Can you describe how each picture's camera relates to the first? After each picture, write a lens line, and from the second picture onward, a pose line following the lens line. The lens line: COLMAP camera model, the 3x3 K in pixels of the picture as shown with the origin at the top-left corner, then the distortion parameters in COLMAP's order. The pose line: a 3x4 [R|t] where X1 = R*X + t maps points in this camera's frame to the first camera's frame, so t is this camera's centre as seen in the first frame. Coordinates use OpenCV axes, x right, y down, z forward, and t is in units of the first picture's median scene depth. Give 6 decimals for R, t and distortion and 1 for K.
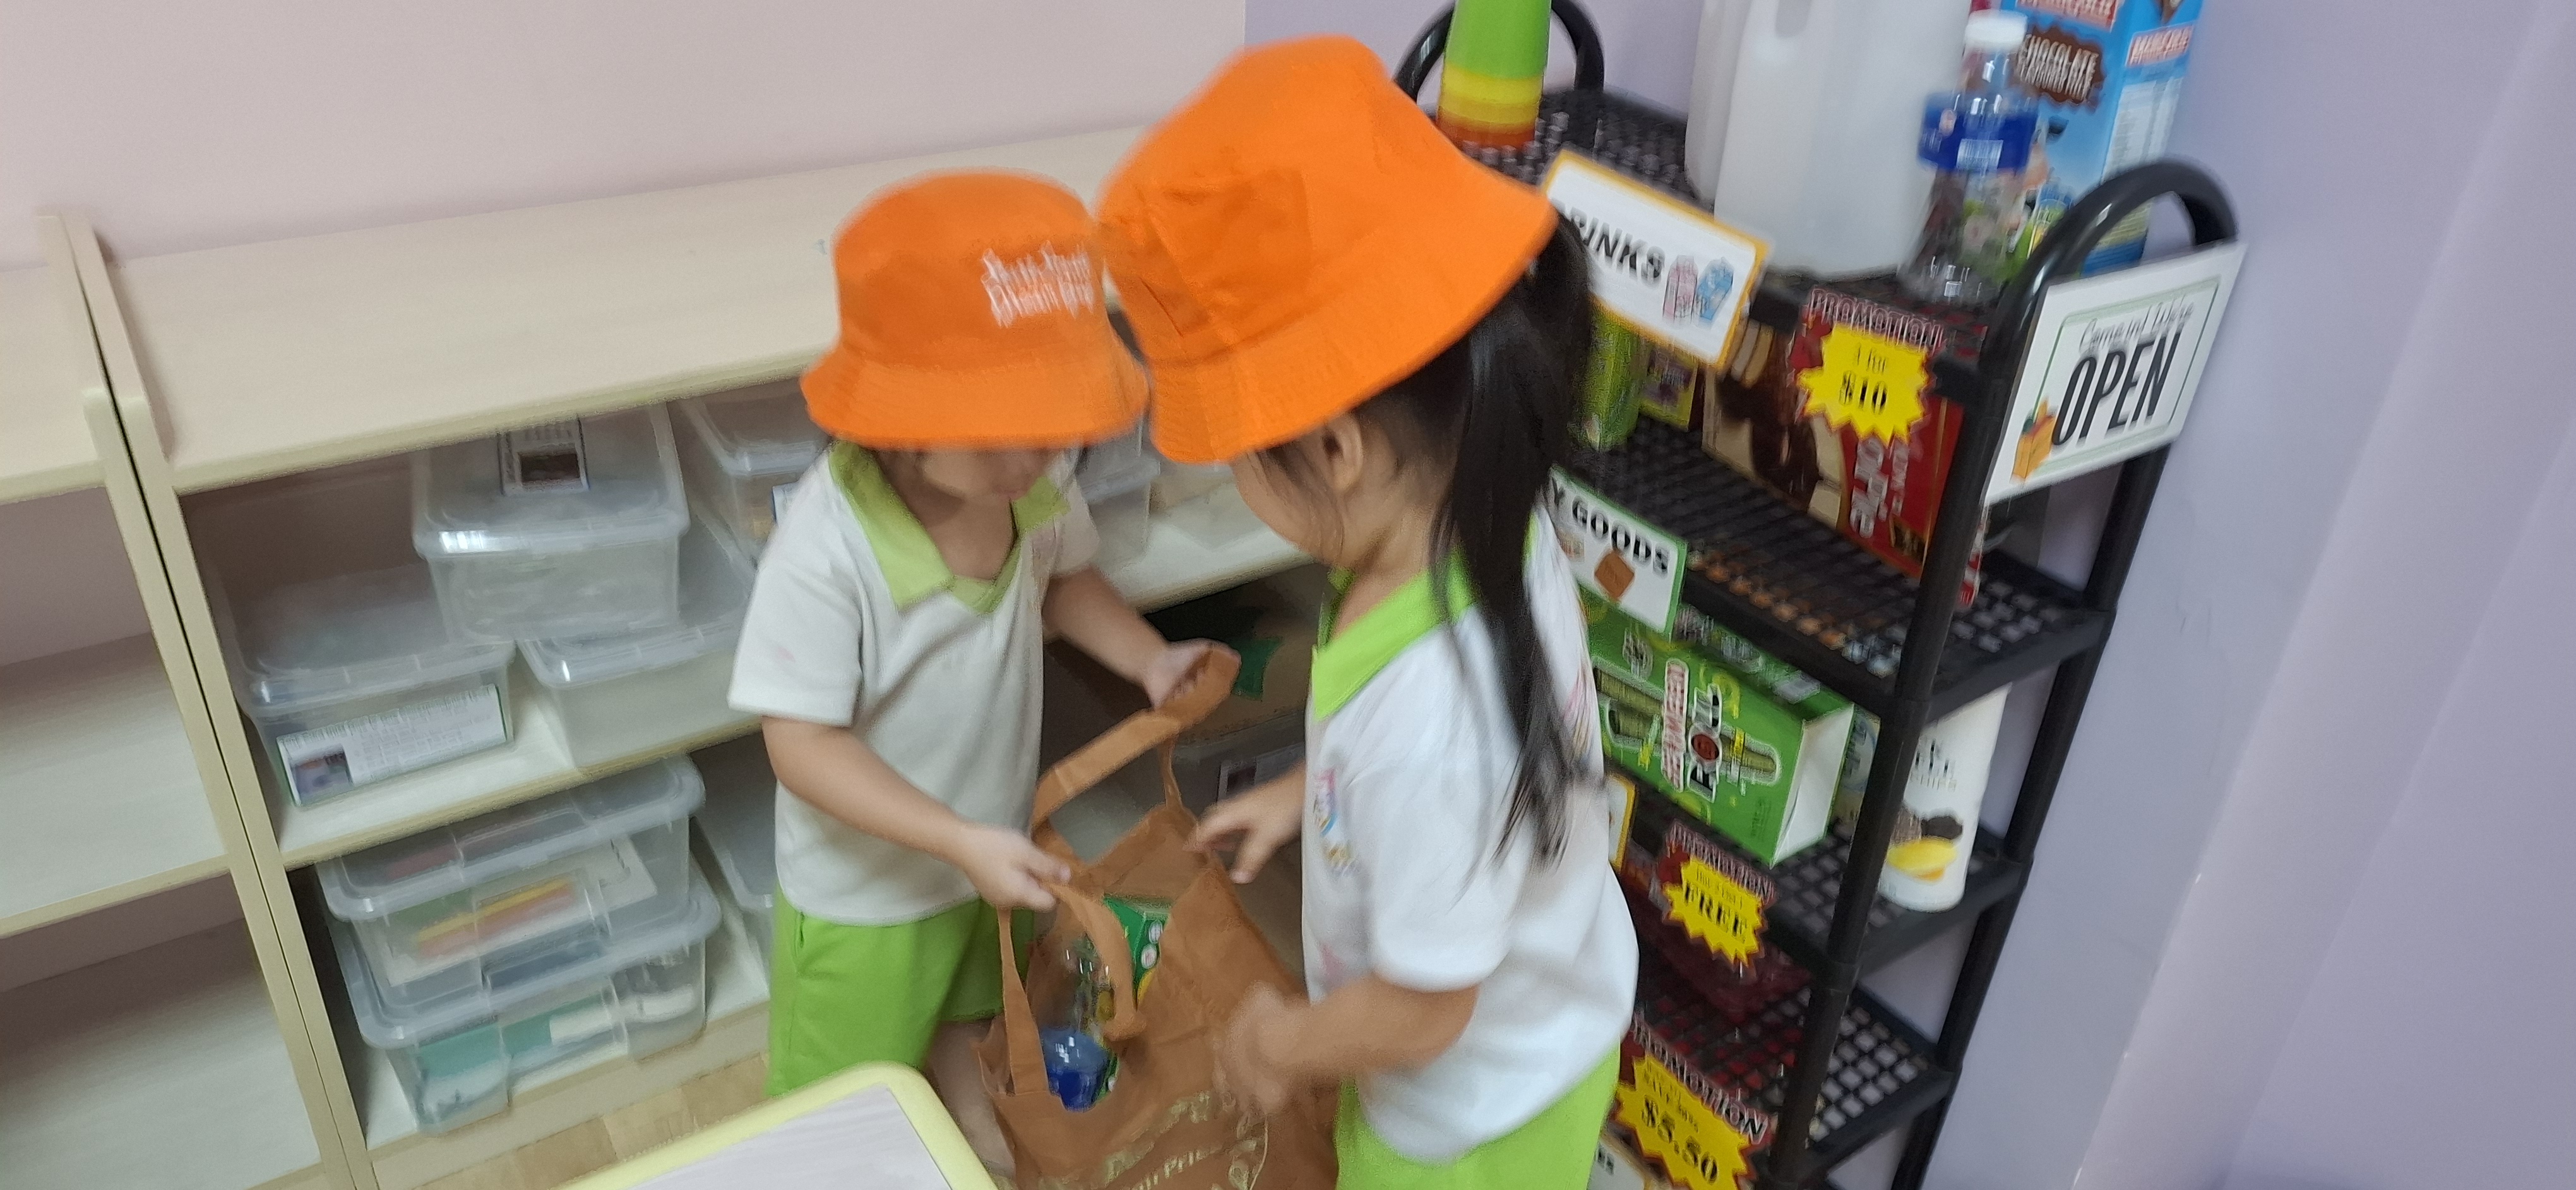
lens RADIAL K [[1832.5, 0, 1321.0], [0, 1832.5, 607.1], [0, 0, 1]] dist [0.056815, -0.035163]
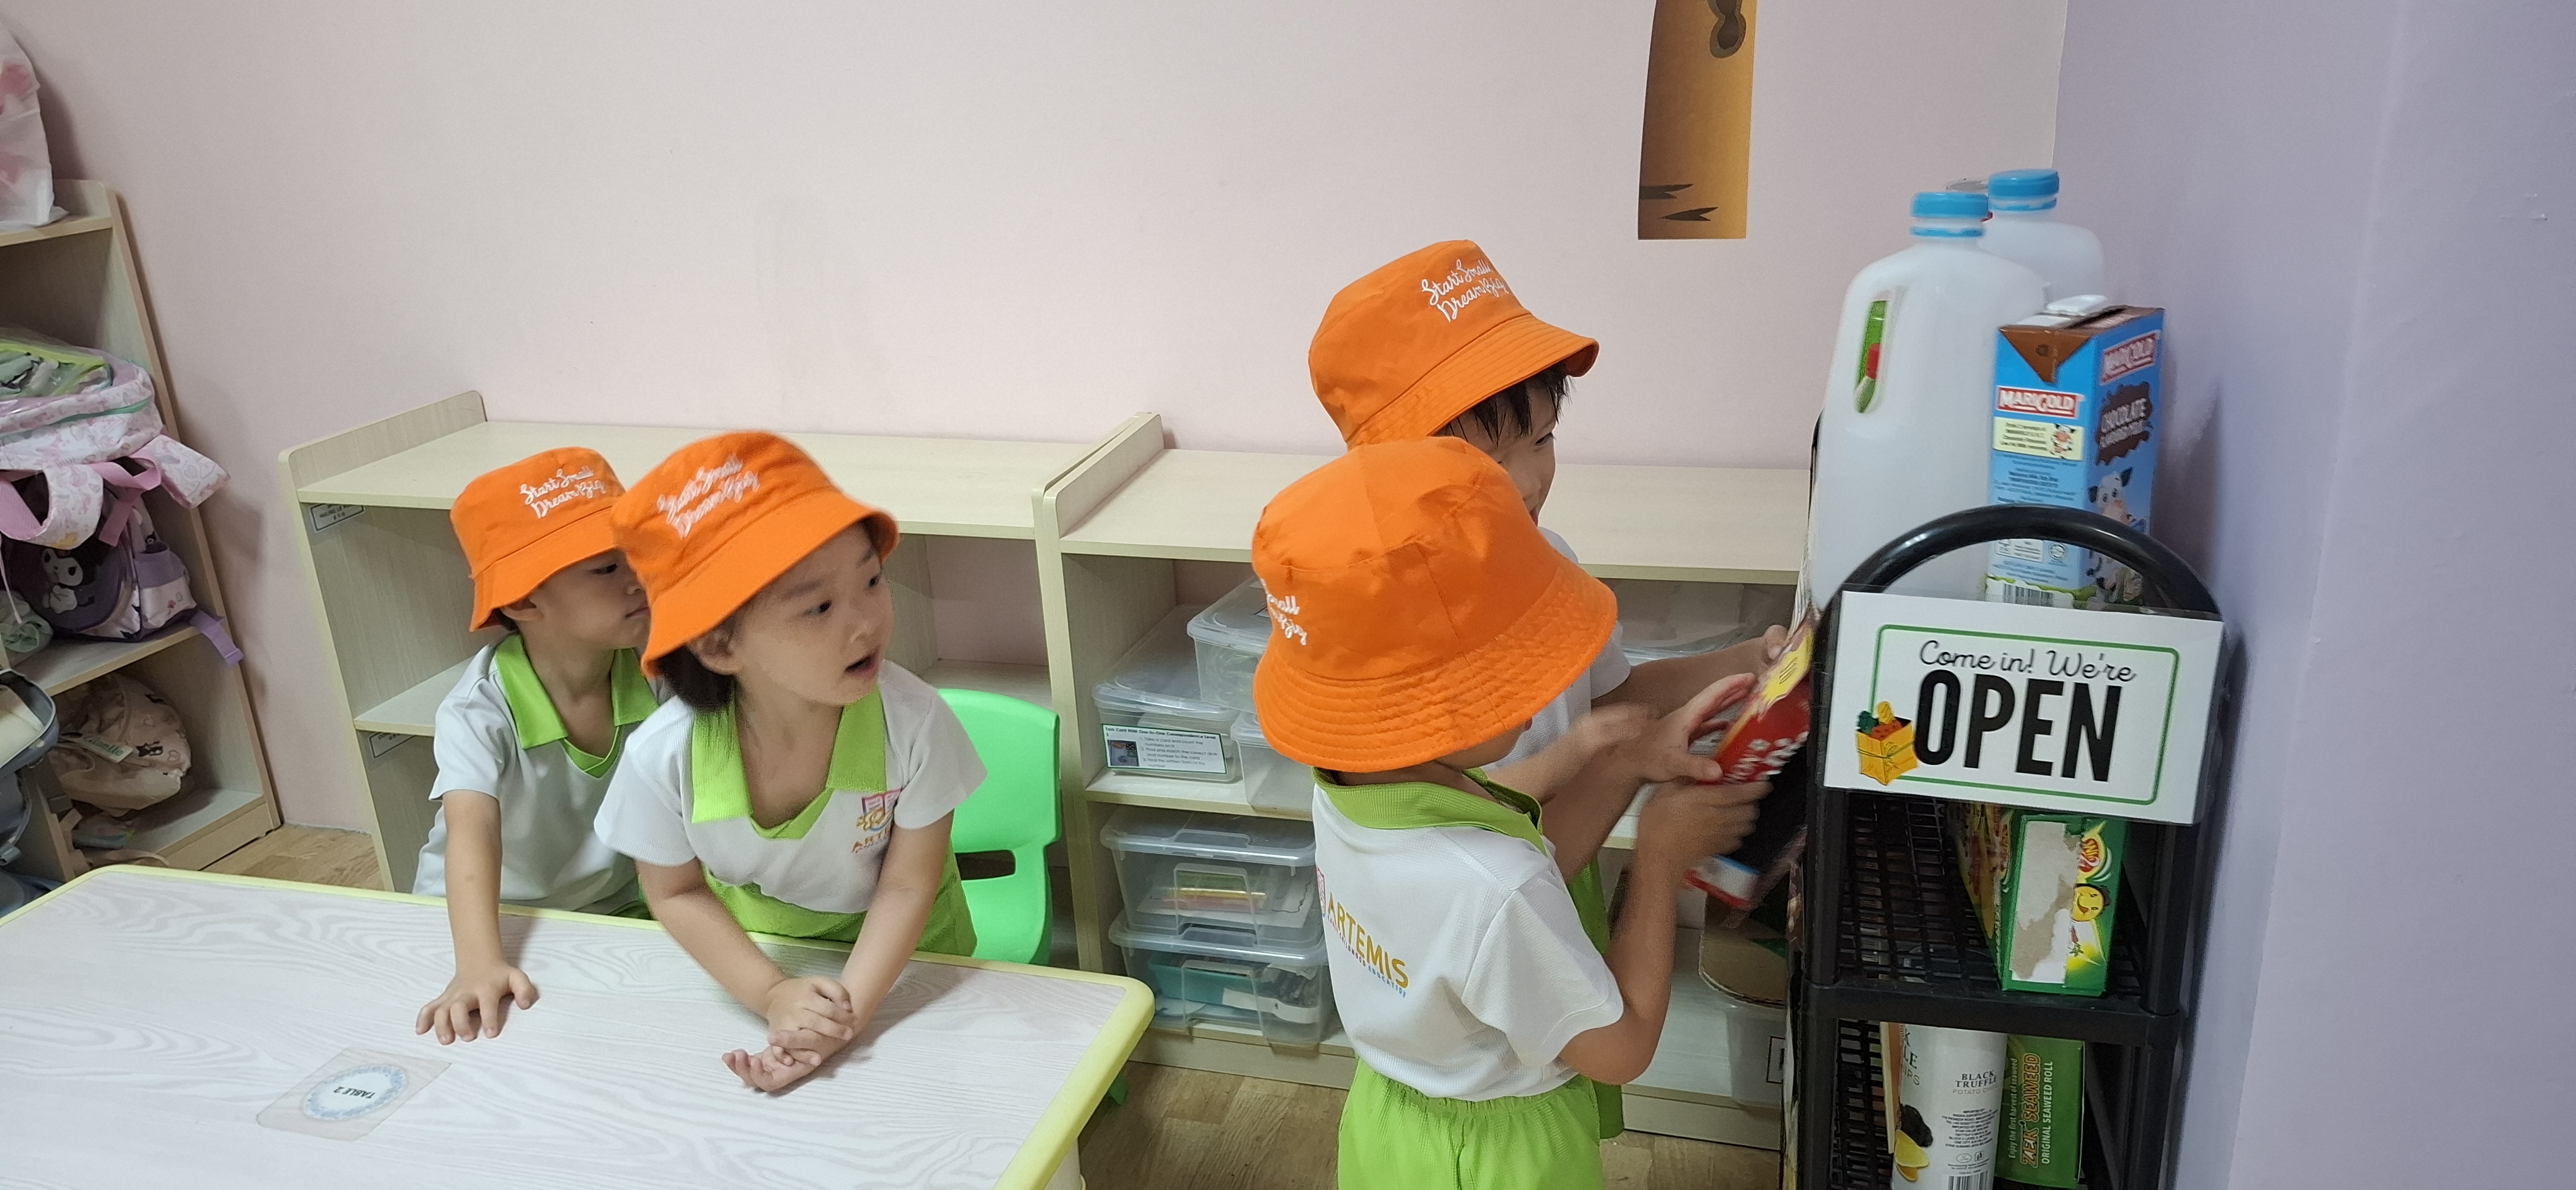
lens RADIAL K [[1832.5, 0, 1321.0], [0, 1832.5, 607.1], [0, 0, 1]] dist [0.056815, -0.035163]
pose [[0.619990, 0.173883, -0.765099, 0.802152], [-0.338768, 0.938882, -0.061139, 0.009068], [0.707706, 0.297096, 0.641003, 0.061728]]
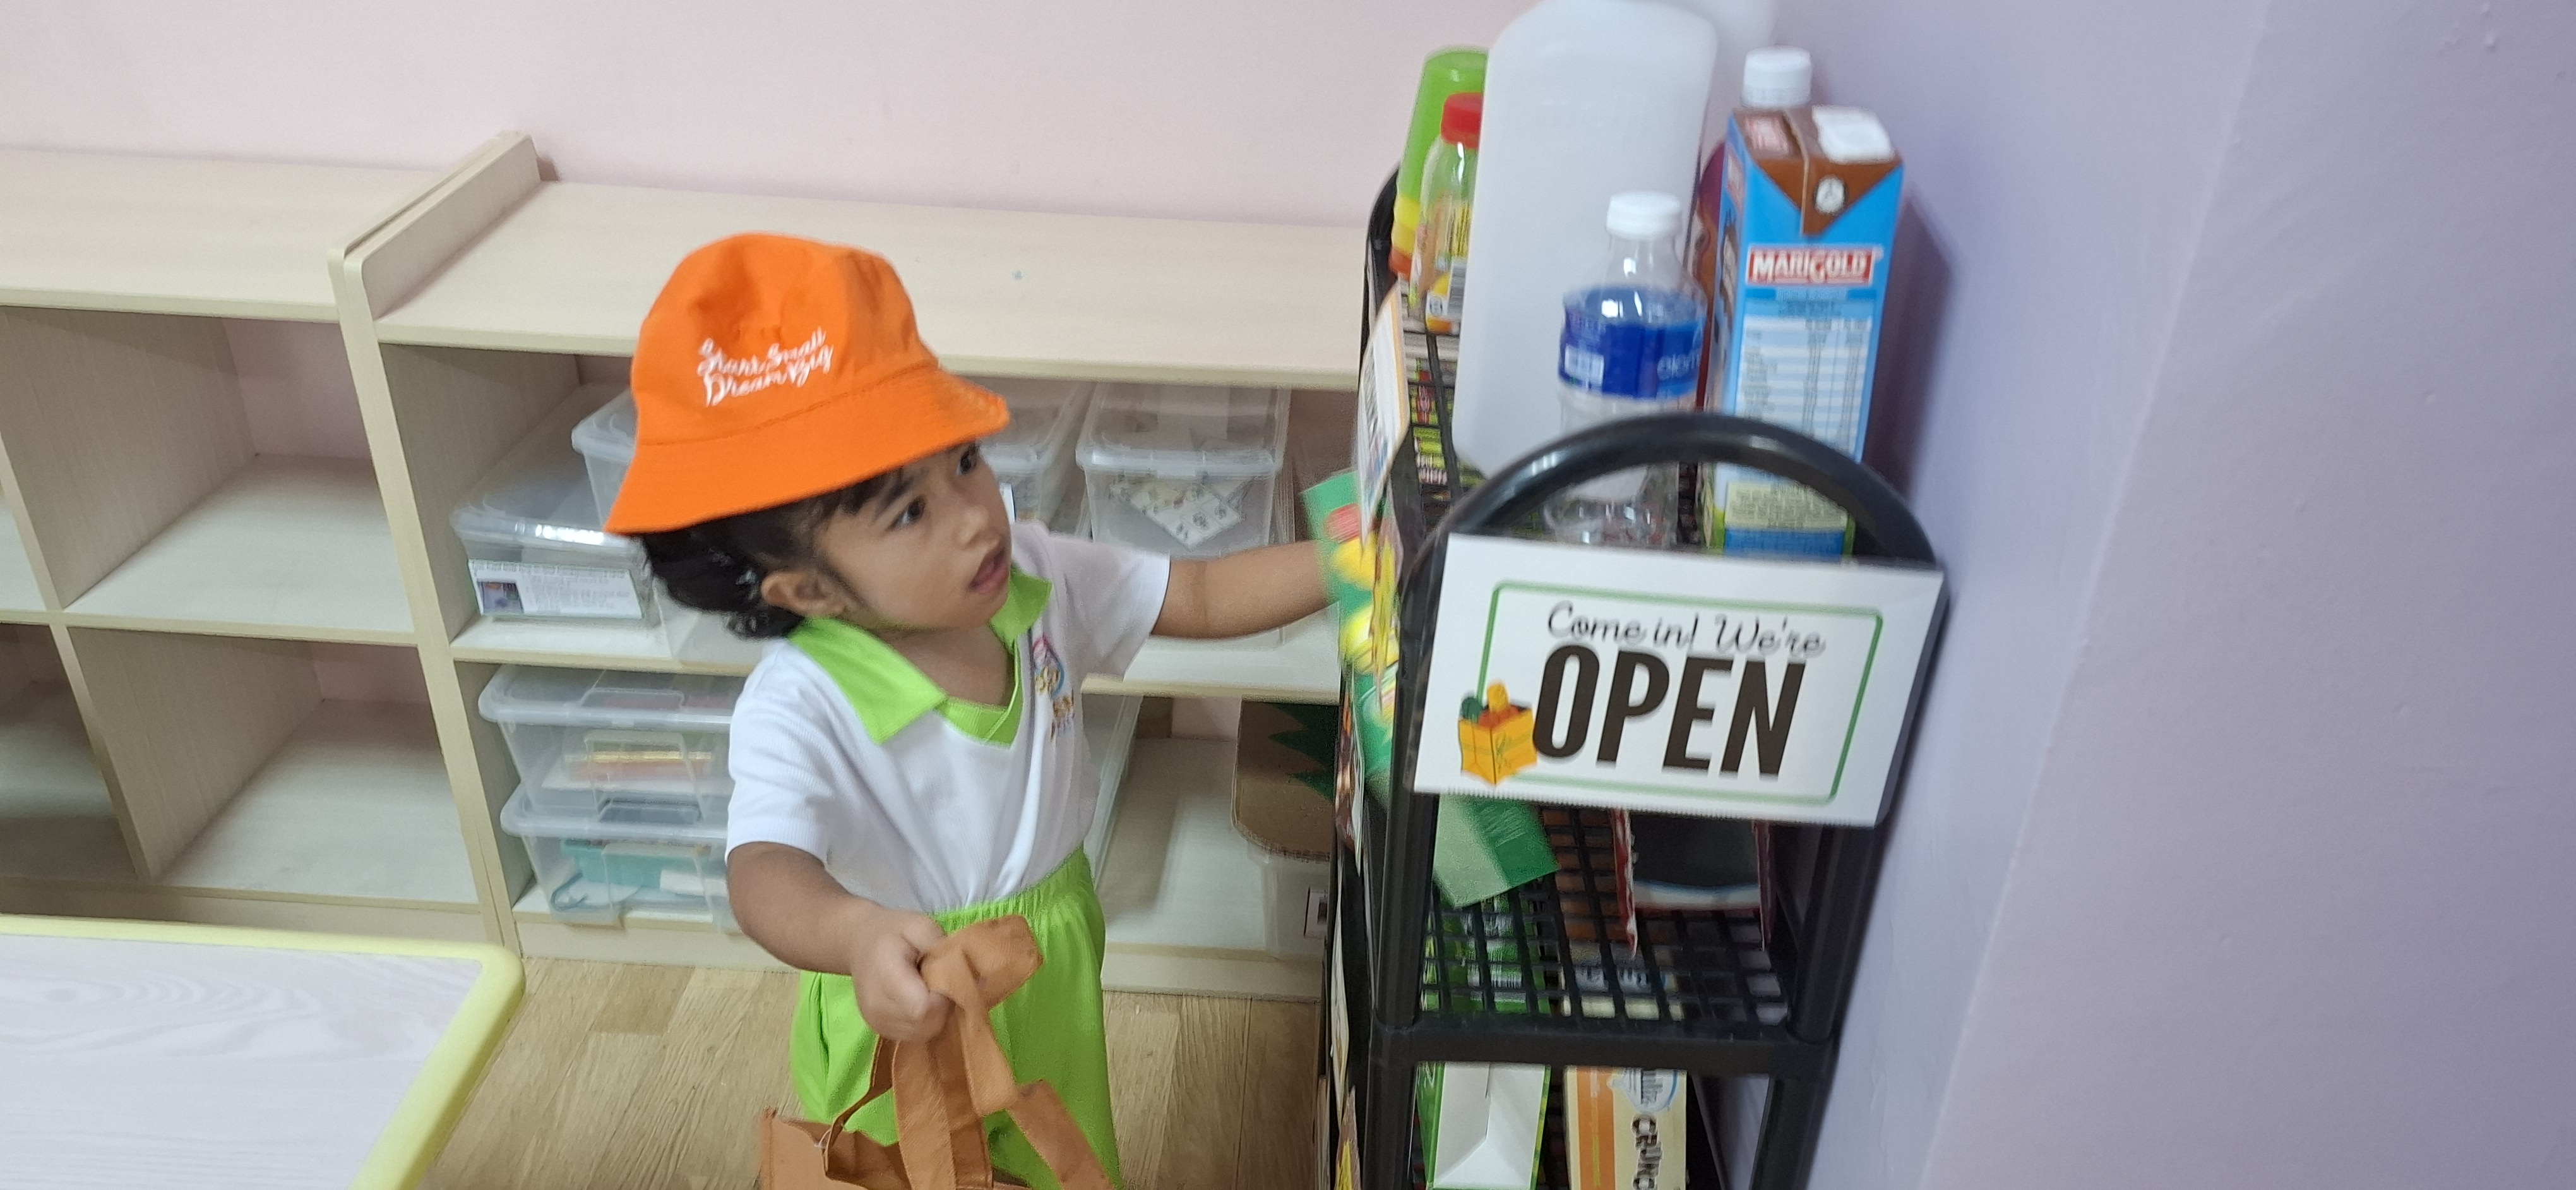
lens RADIAL K [[1800.8, 0, 1290.9], [0, 1800.8, 595.9], [0, 0, 1]] dist [0.113355, -0.126026]
pose [[0.788014, 0.271739, -0.552442, 0.587988], [-0.309253, 0.950611, 0.026470, -0.113206], [0.532350, 0.149986, 0.833131, 0.265371]]
